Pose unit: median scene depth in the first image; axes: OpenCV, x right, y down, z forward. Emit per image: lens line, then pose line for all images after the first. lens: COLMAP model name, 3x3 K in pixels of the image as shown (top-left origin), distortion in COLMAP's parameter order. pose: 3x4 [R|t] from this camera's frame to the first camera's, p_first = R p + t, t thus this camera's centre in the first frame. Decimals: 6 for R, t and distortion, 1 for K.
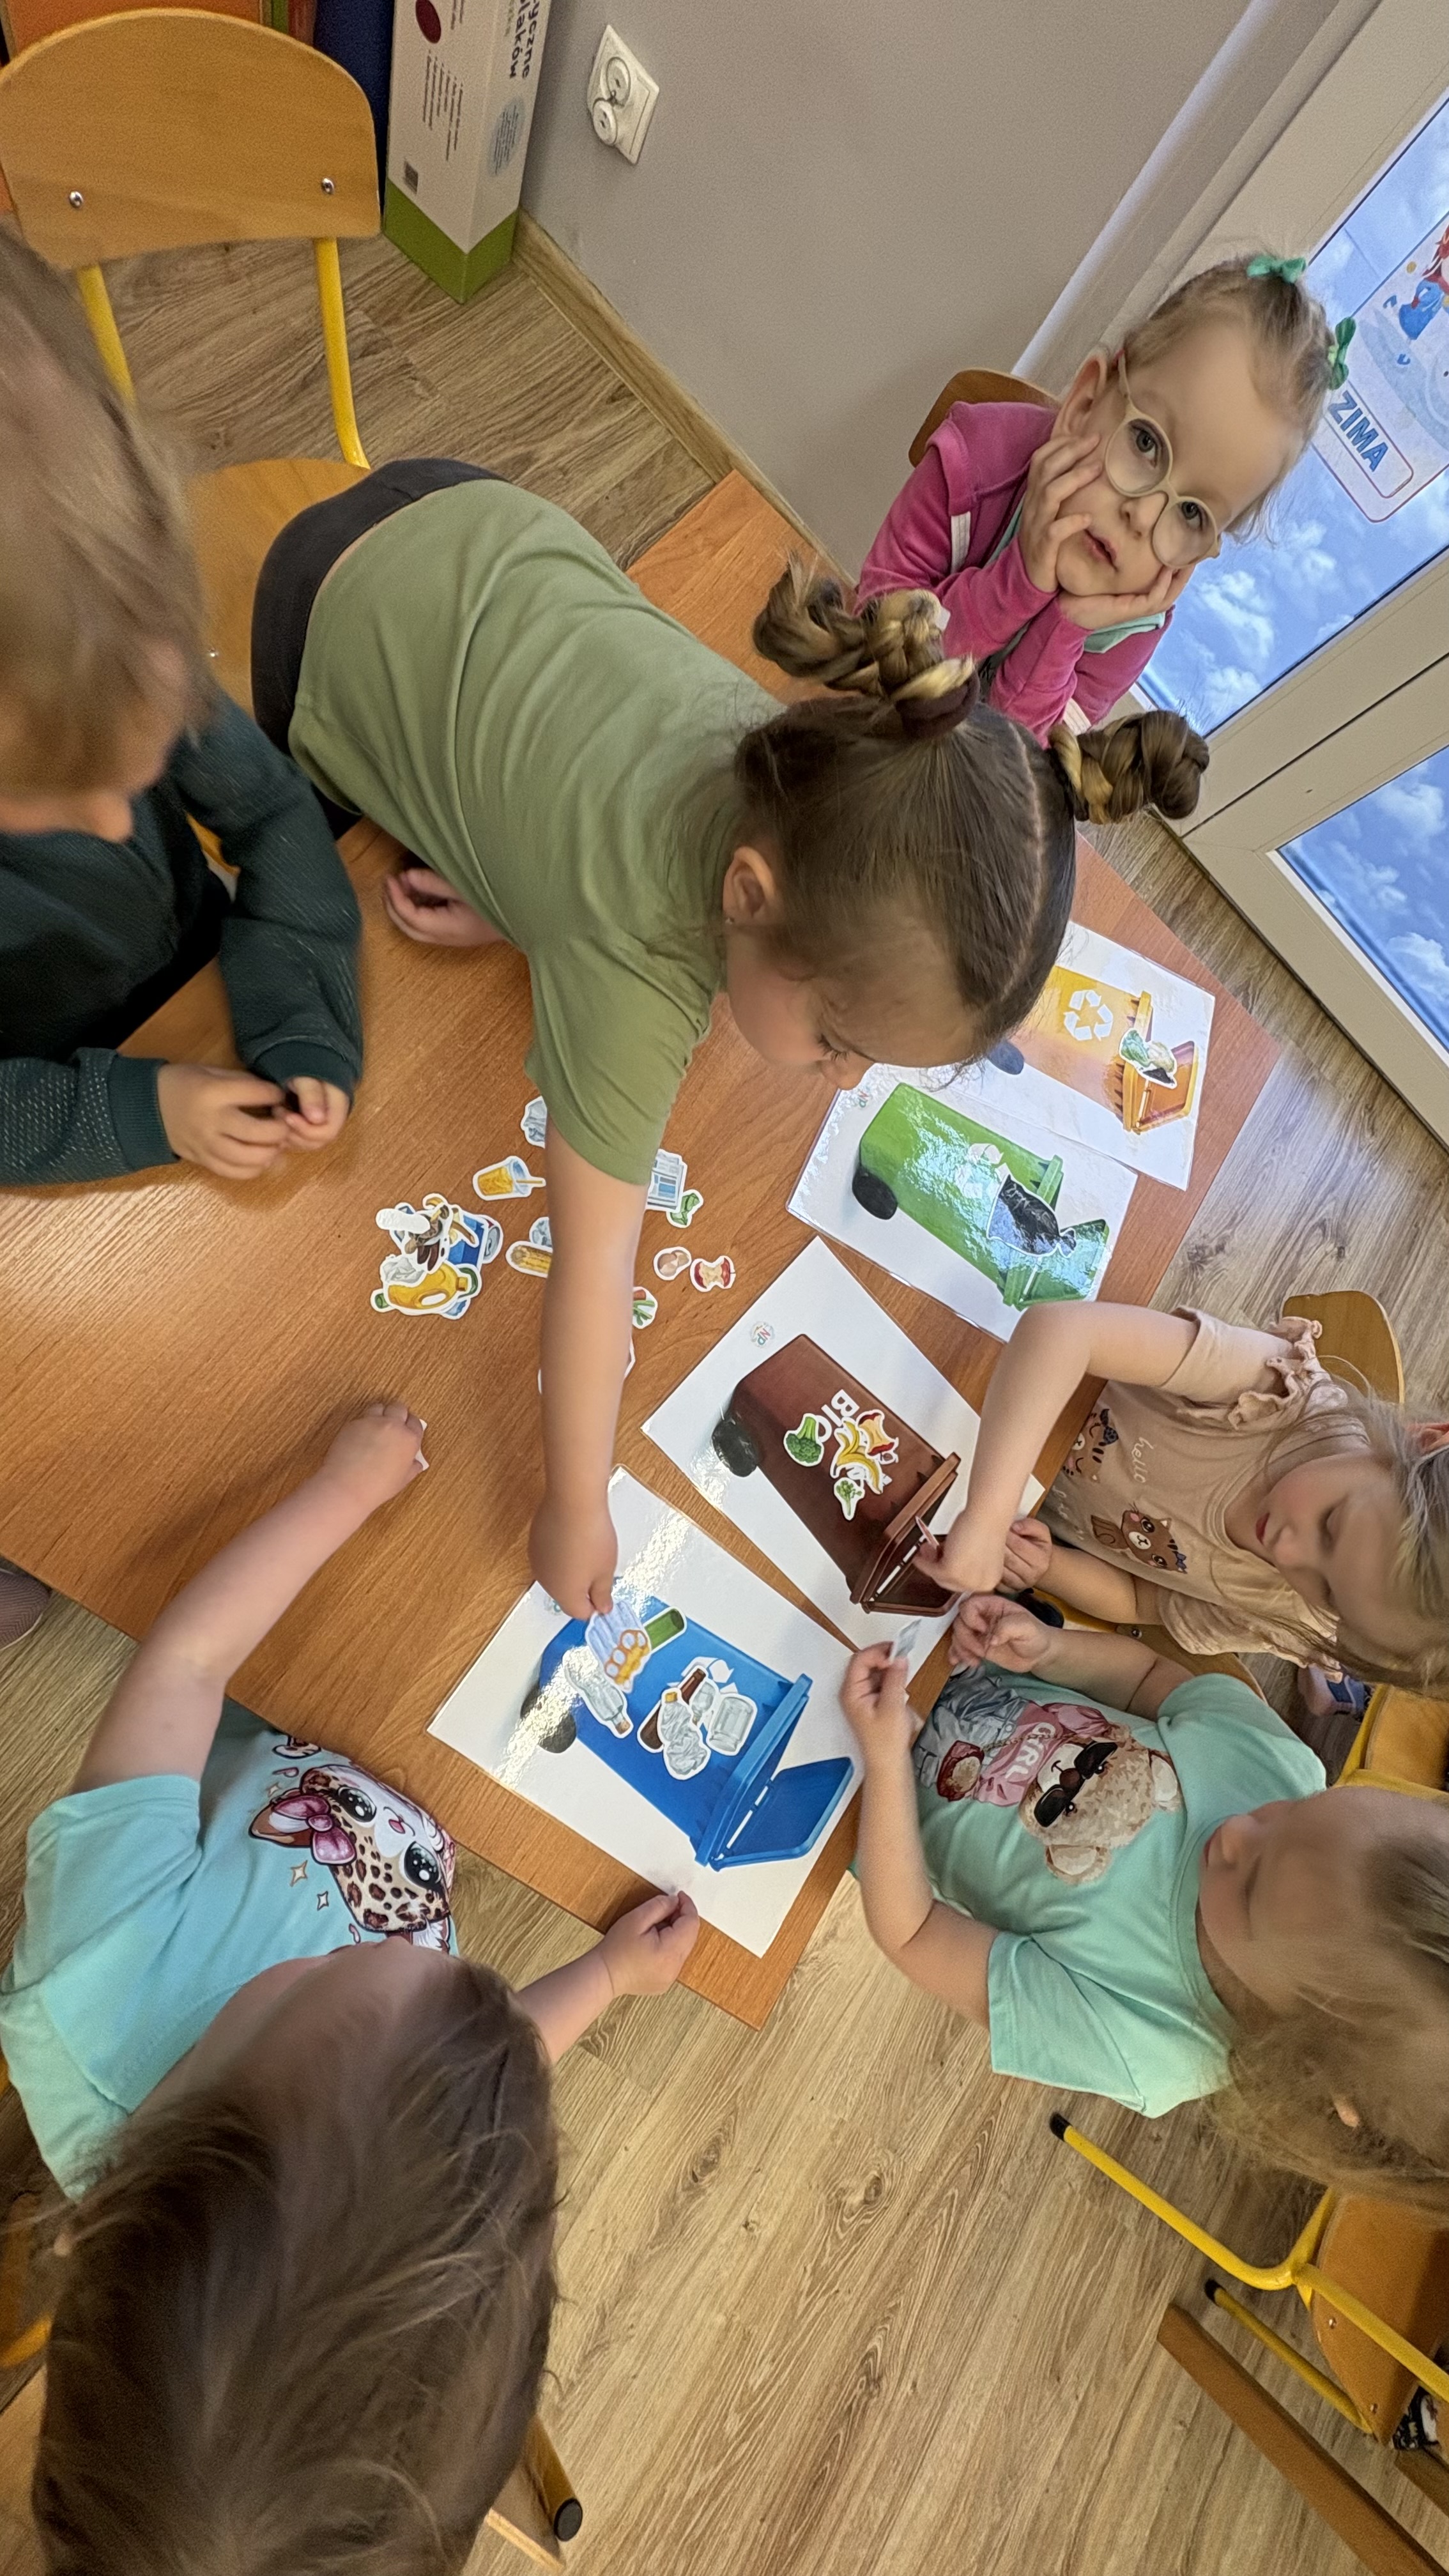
lens RADIAL K [[1023.7, 0, 722.4], [0, 1023.7, 1293.3], [0, 0, 1]] dist [-0.001956, -0.000113]
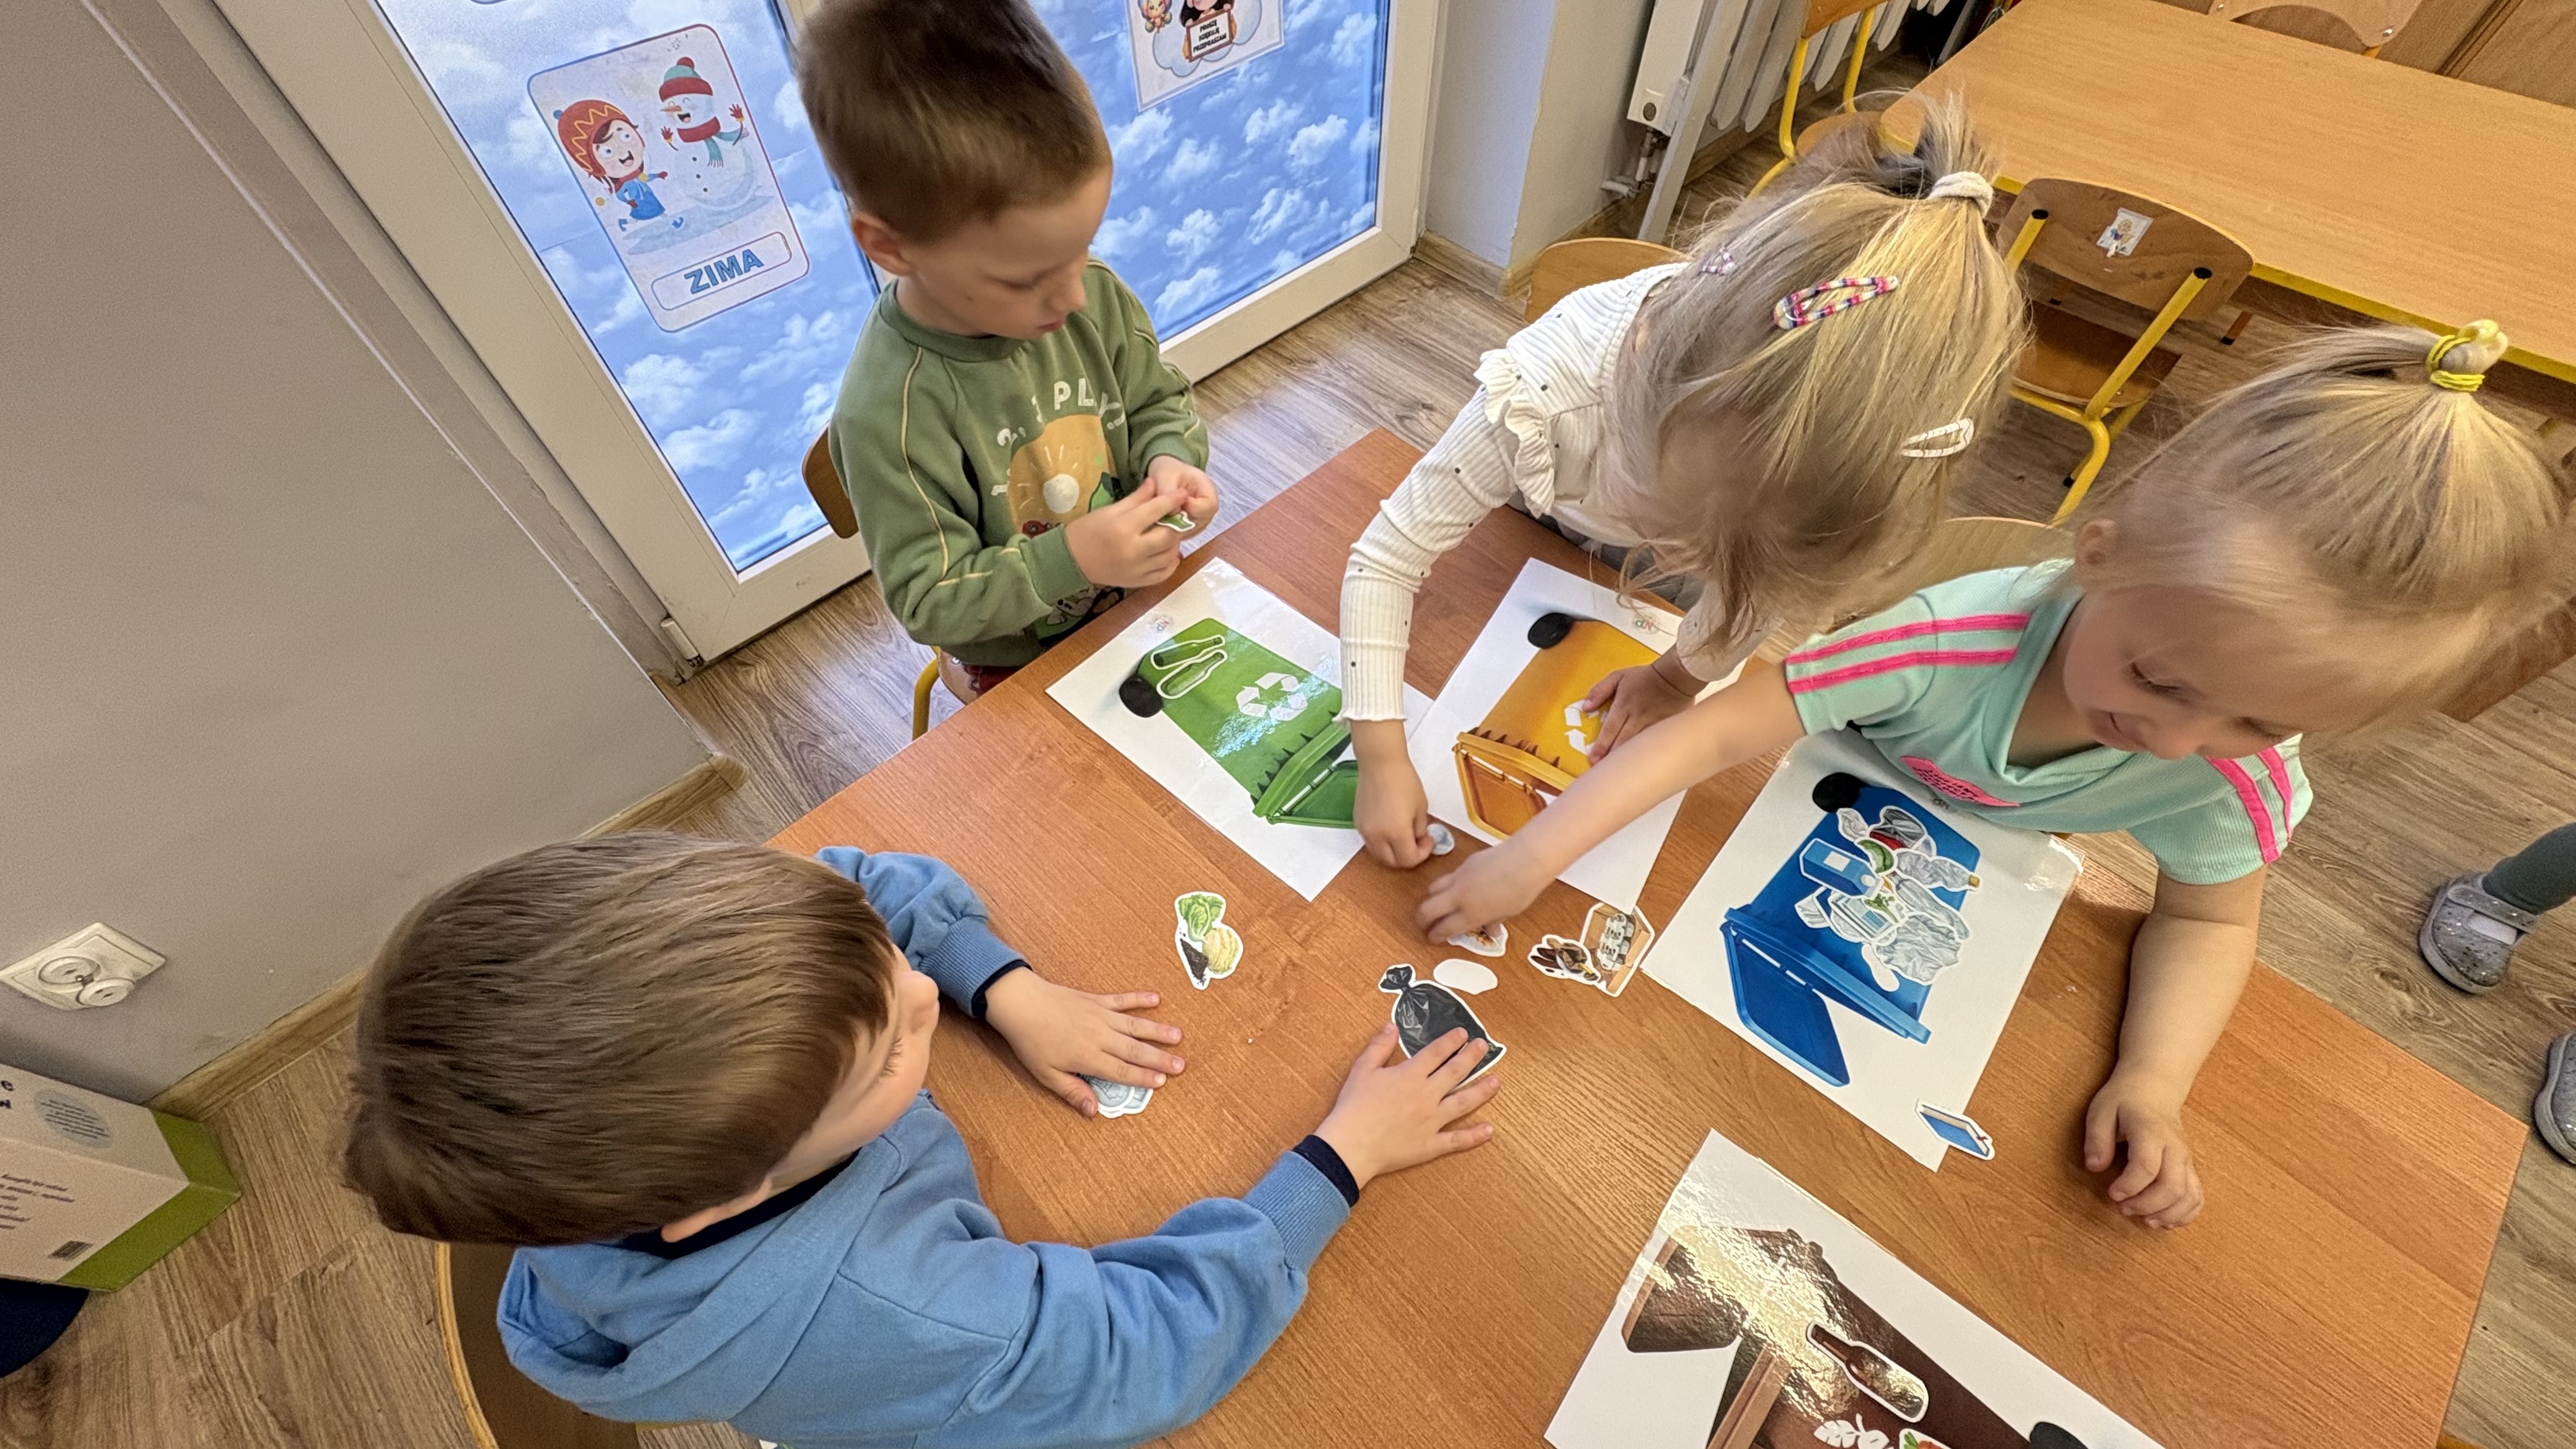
lens RADIAL K [[1023.7, 0, 1290.0], [0, 1023.7, 723.6], [0, 0, 1]] dist [-0.001956, -0.000113]
pose [[0.125315, -0.963360, 0.237138, 0.018888], [0.988803, 0.140796, 0.049444, -0.271561], [-0.081020, 0.228286, 0.970217, 0.069660]]
